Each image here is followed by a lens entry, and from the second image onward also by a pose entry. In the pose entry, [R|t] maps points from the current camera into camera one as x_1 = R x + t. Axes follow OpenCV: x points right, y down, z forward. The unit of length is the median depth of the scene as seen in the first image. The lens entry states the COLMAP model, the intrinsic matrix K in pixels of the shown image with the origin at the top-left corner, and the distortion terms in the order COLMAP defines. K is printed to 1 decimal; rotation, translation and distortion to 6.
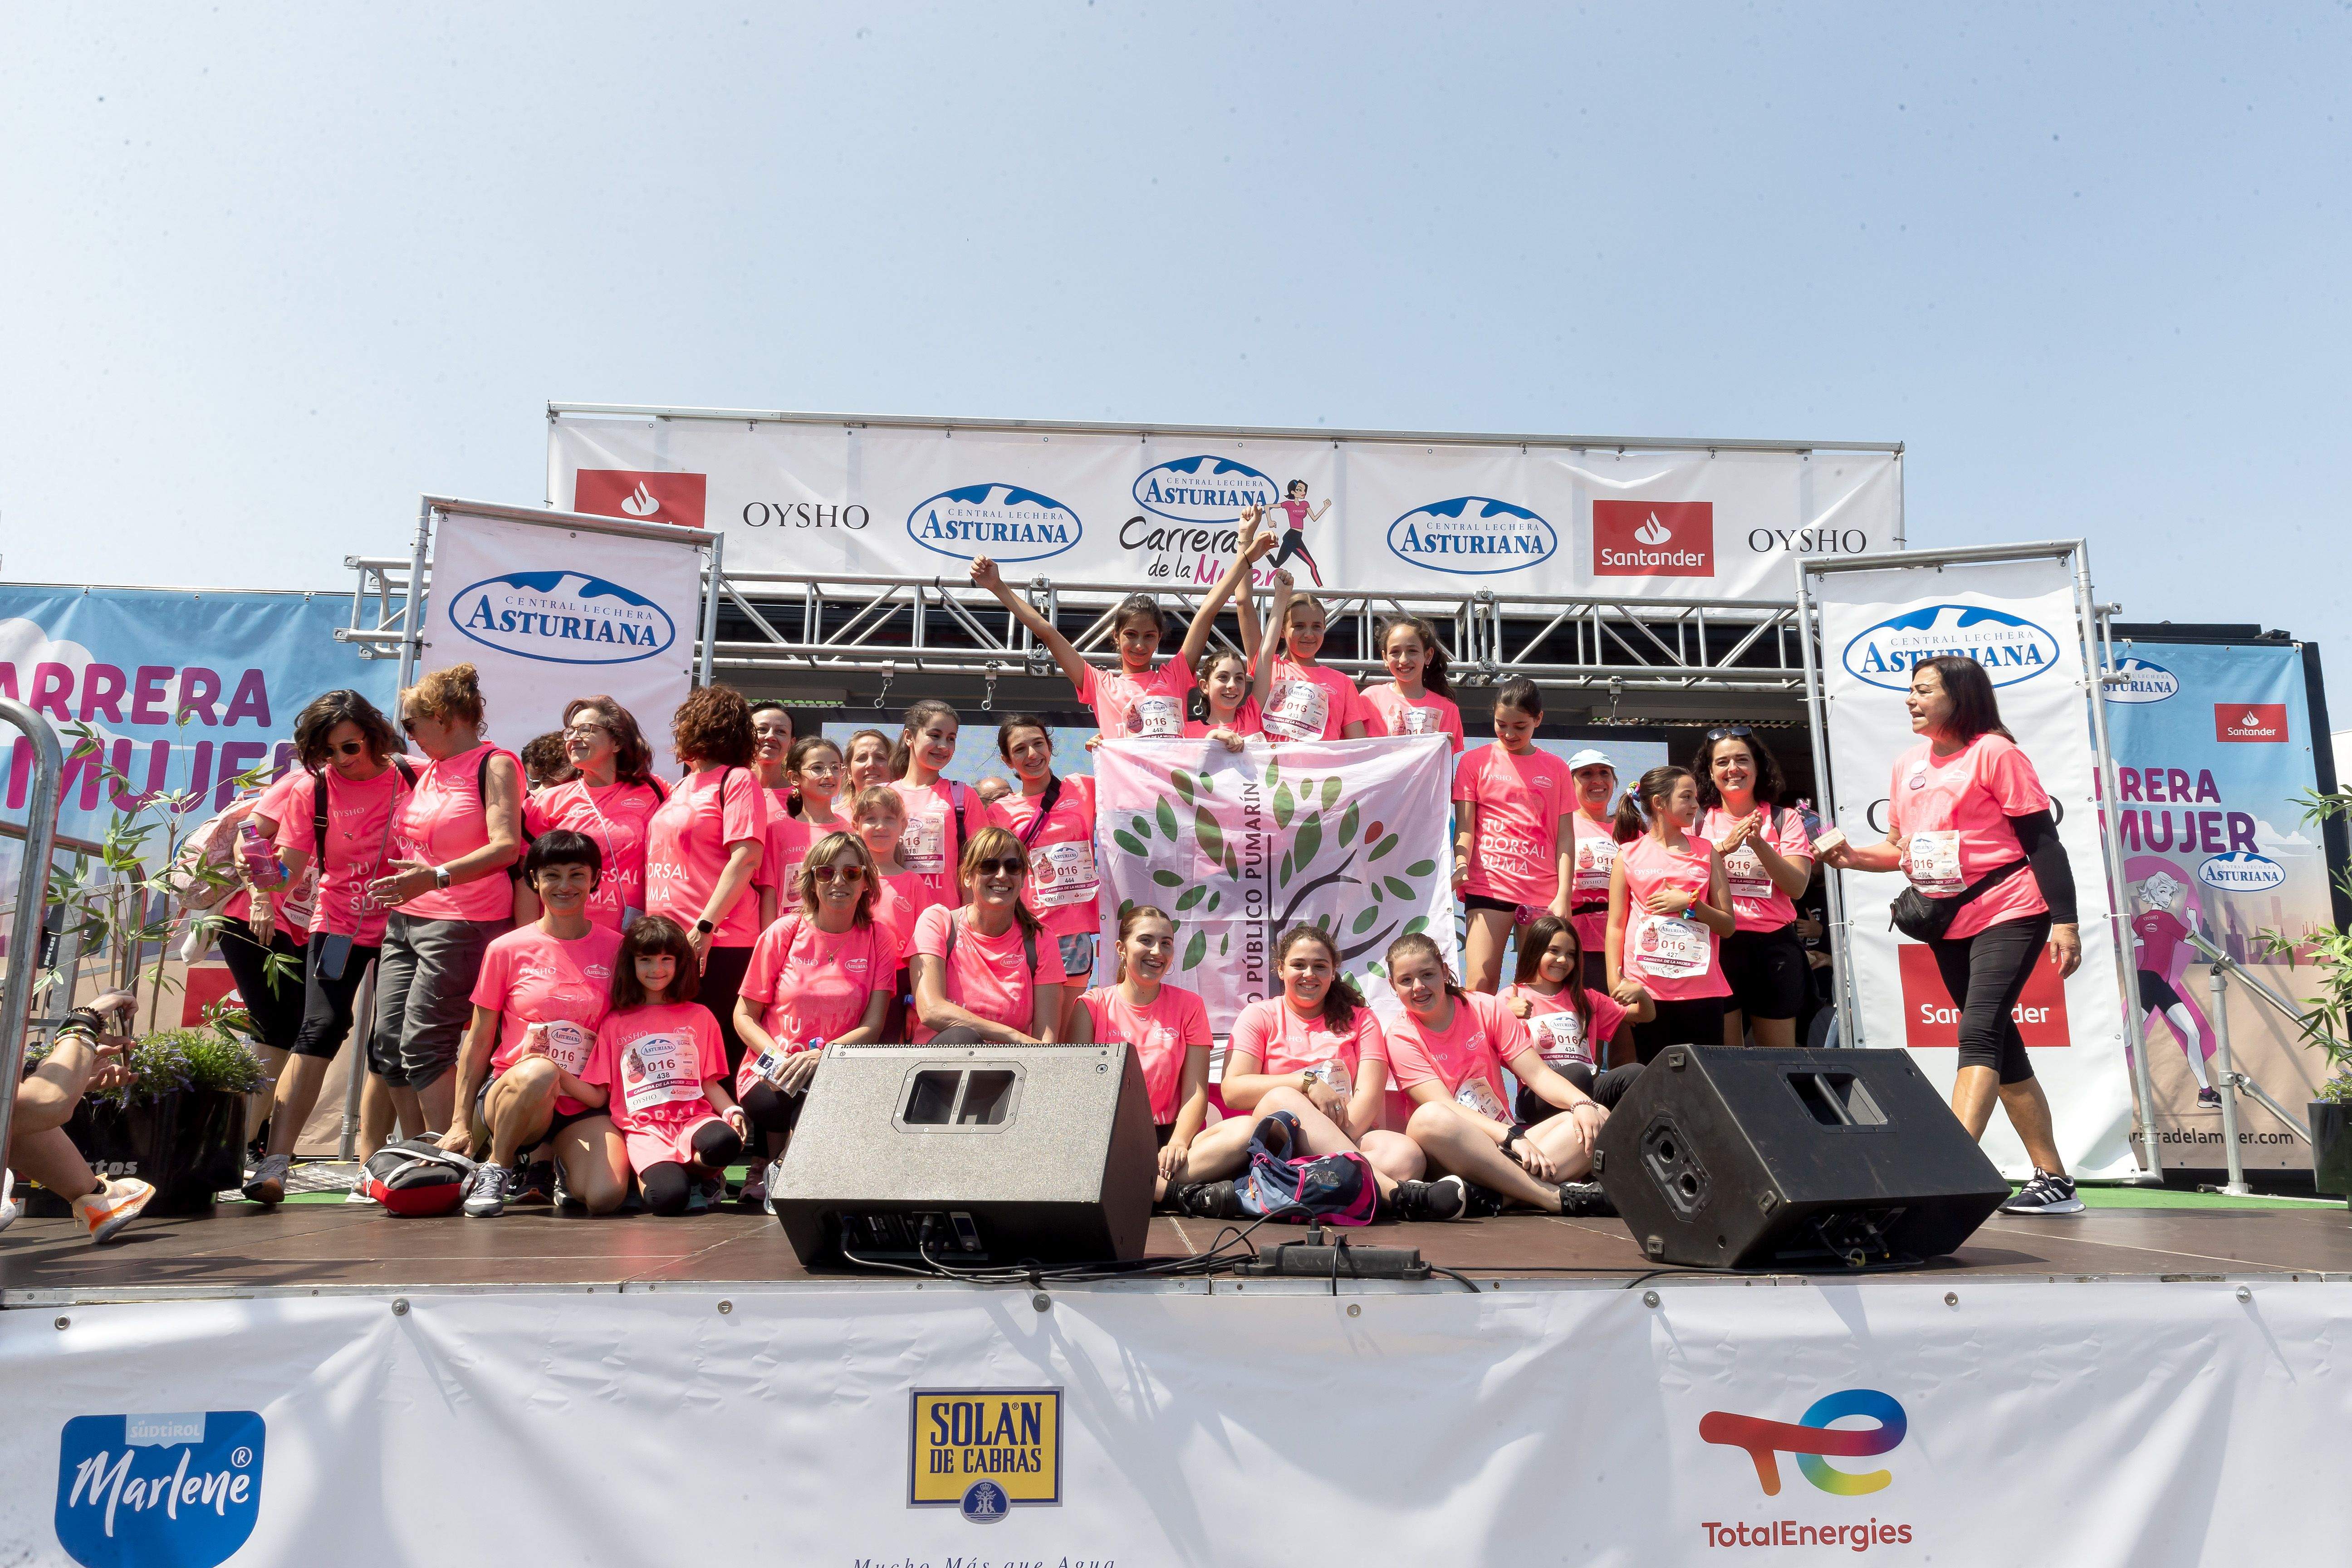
lens RADIAL K [[1447.4, 0, 1176.8], [0, 1447.4, 787.1], [0, 0, 1]] dist [0.001131, 0.000127]
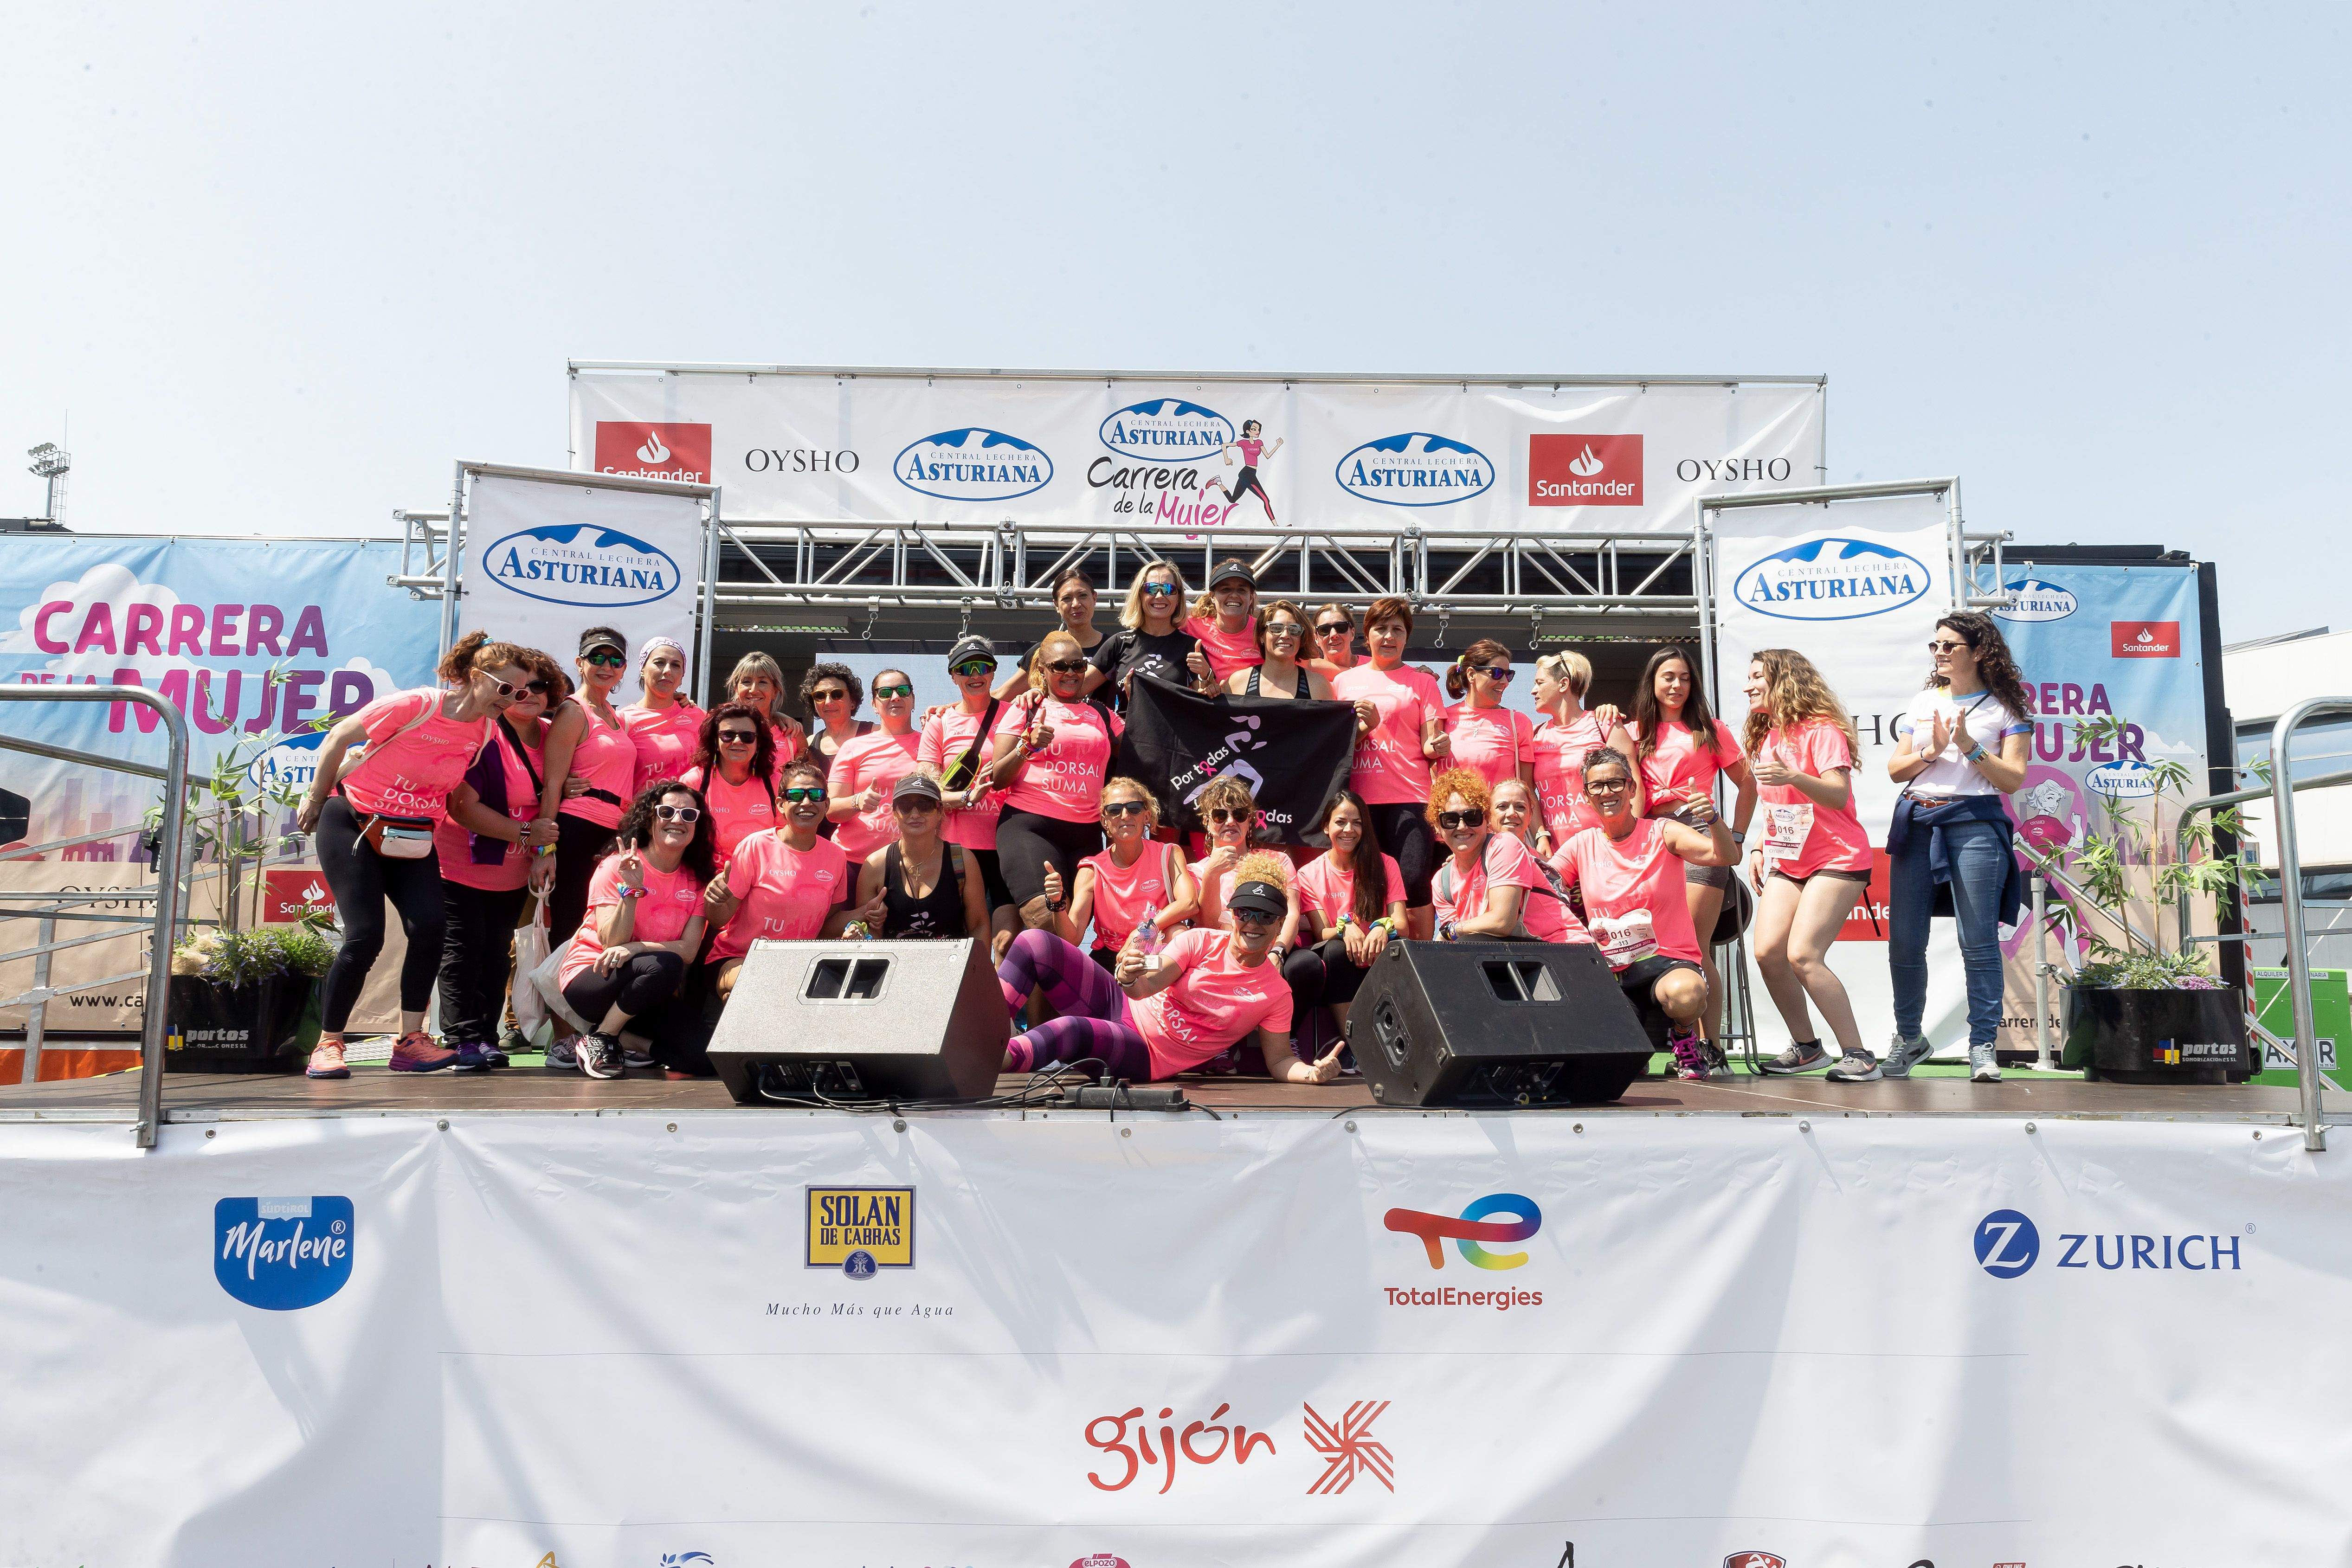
lens RADIAL K [[1471.8, 0, 1177.5], [0, 1471.8, 781.7], [0, 0, 1]] dist [0.000294, -0.001683]
pose [[0.999054, -0.004426, -0.043272, 0.093418], [0.007485, 0.997463, 0.070794, -0.026899], [0.042849, -0.071051, 0.996552, -0.144189]]
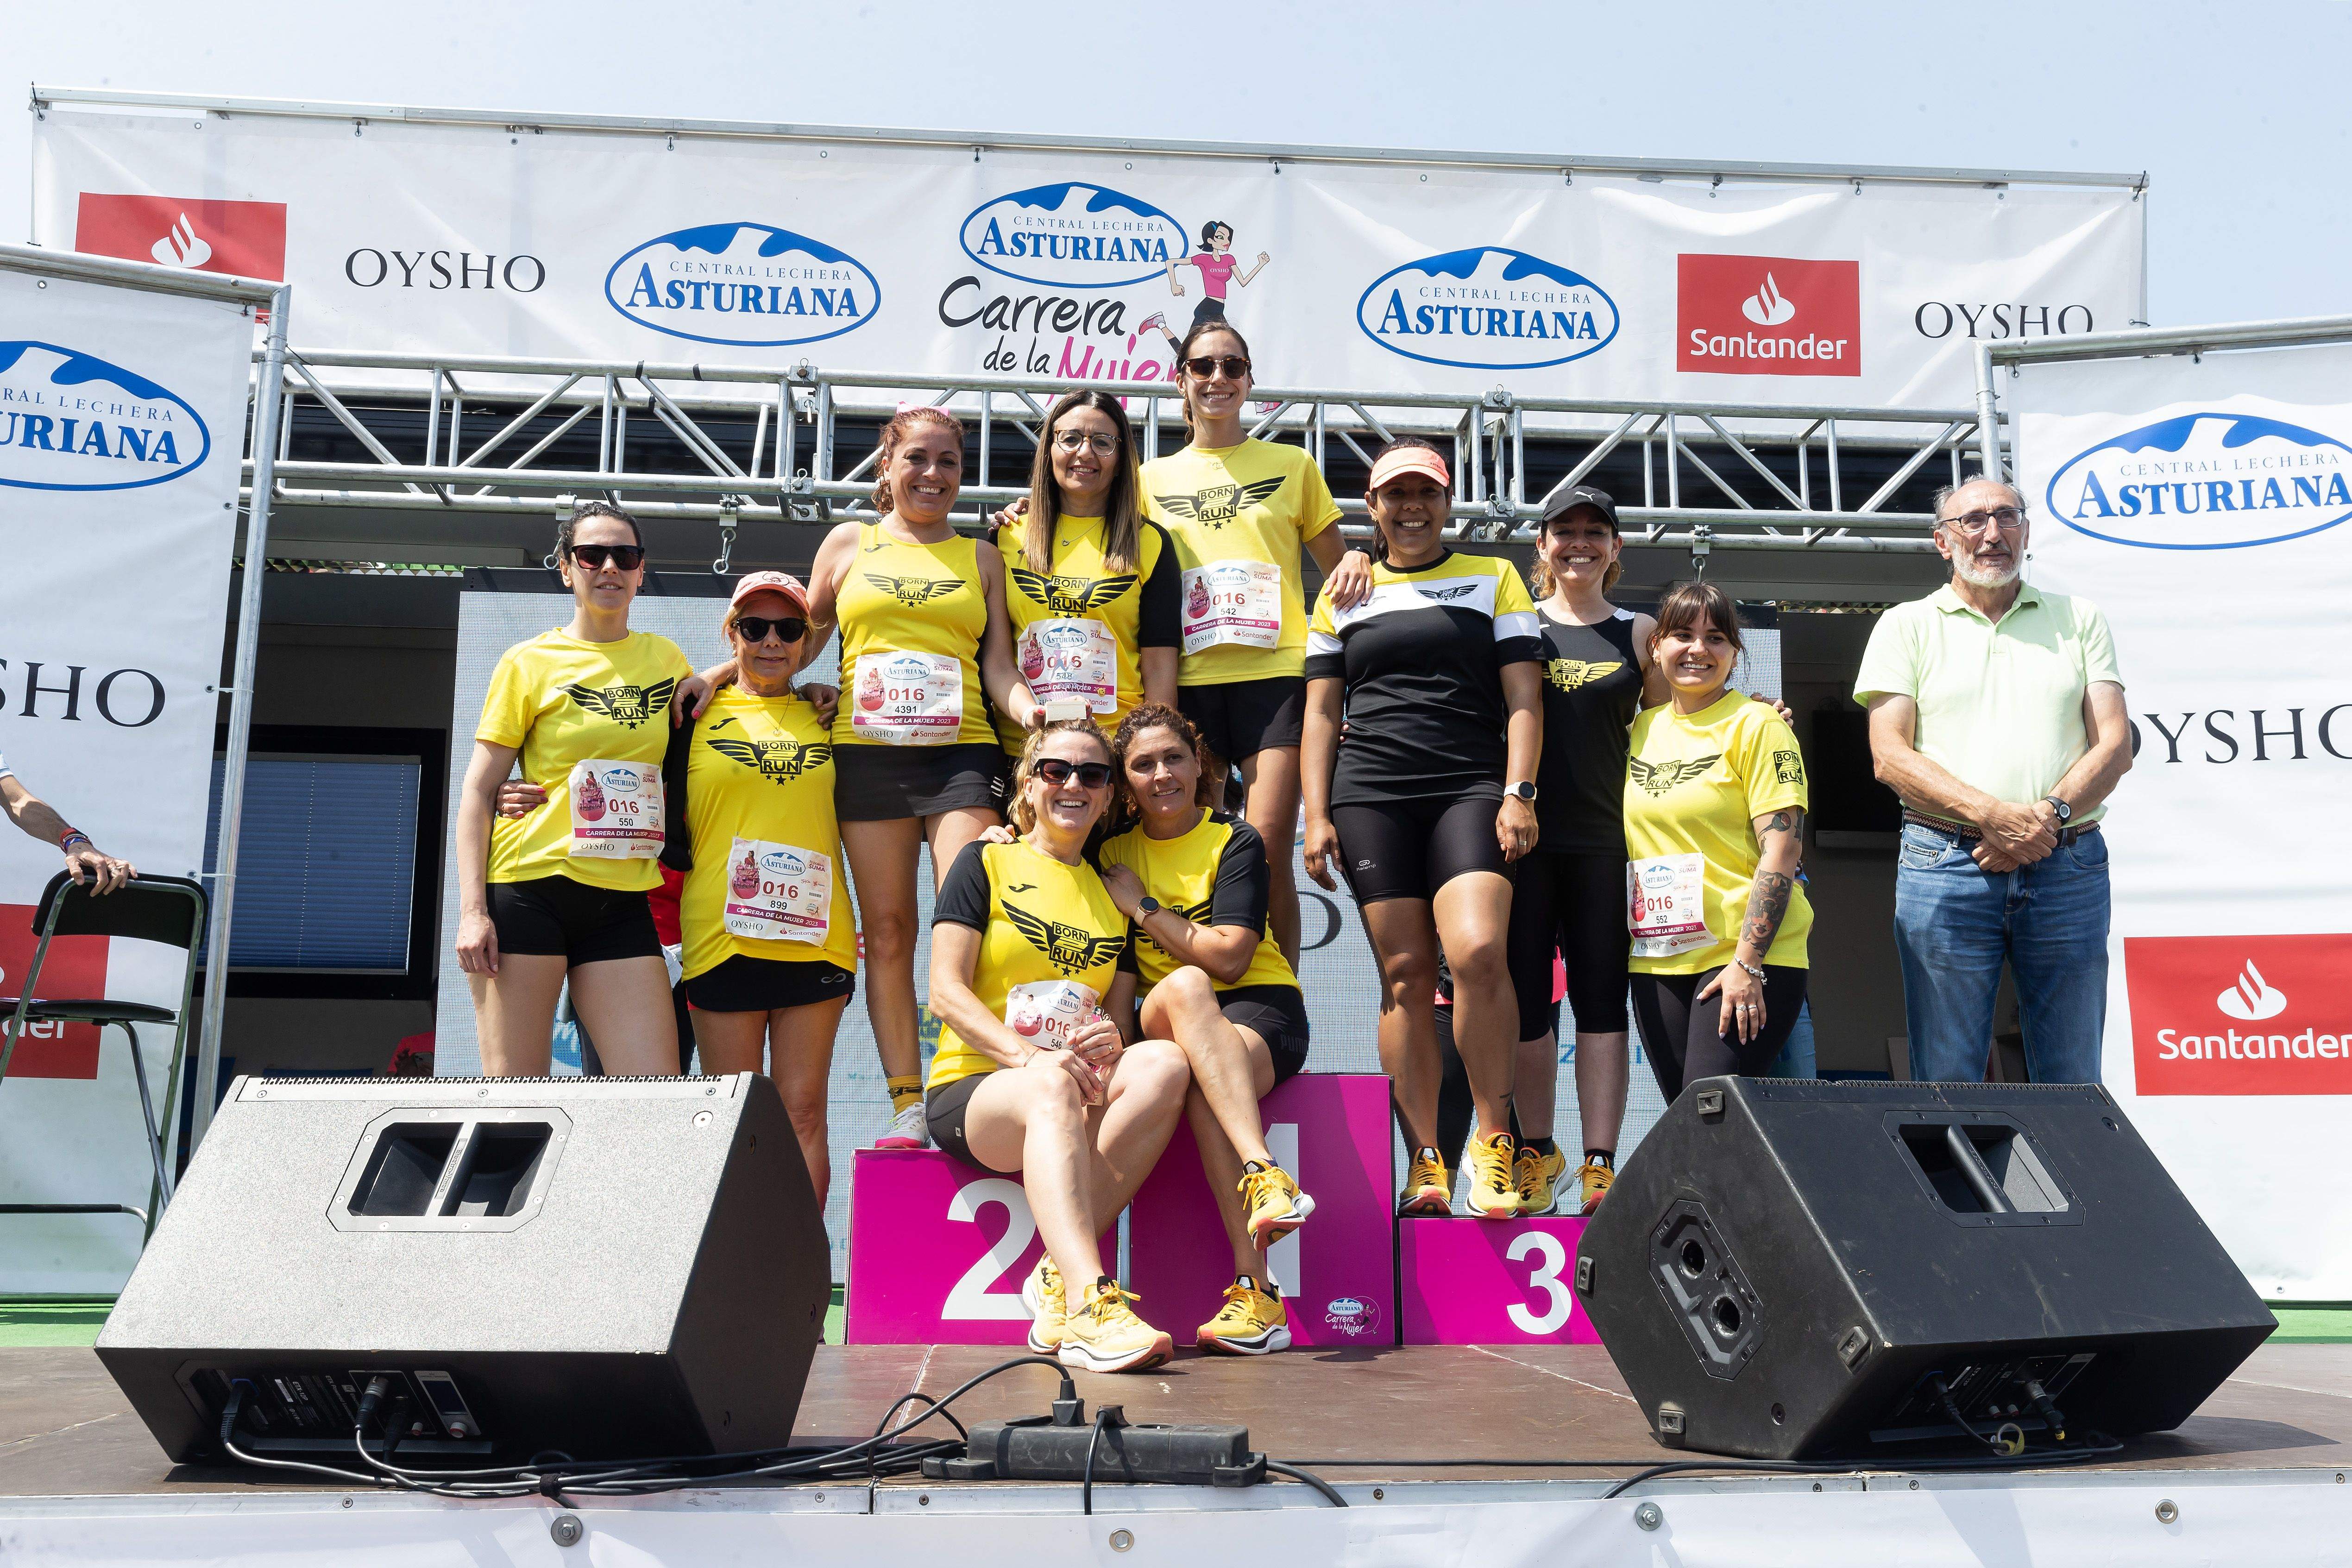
lens RADIAL K [[2102.8, 0, 1169.0], [0, 2102.8, 790.0], [0, 0, 1]] dist [0.001086, -0.000269]
pose [[0.999653, 0.002011, 0.026258, 0.047604], [-0.002731, 0.999620, 0.027443, 0.018397], [-0.026193, -0.027505, 0.999278, 0.074863]]
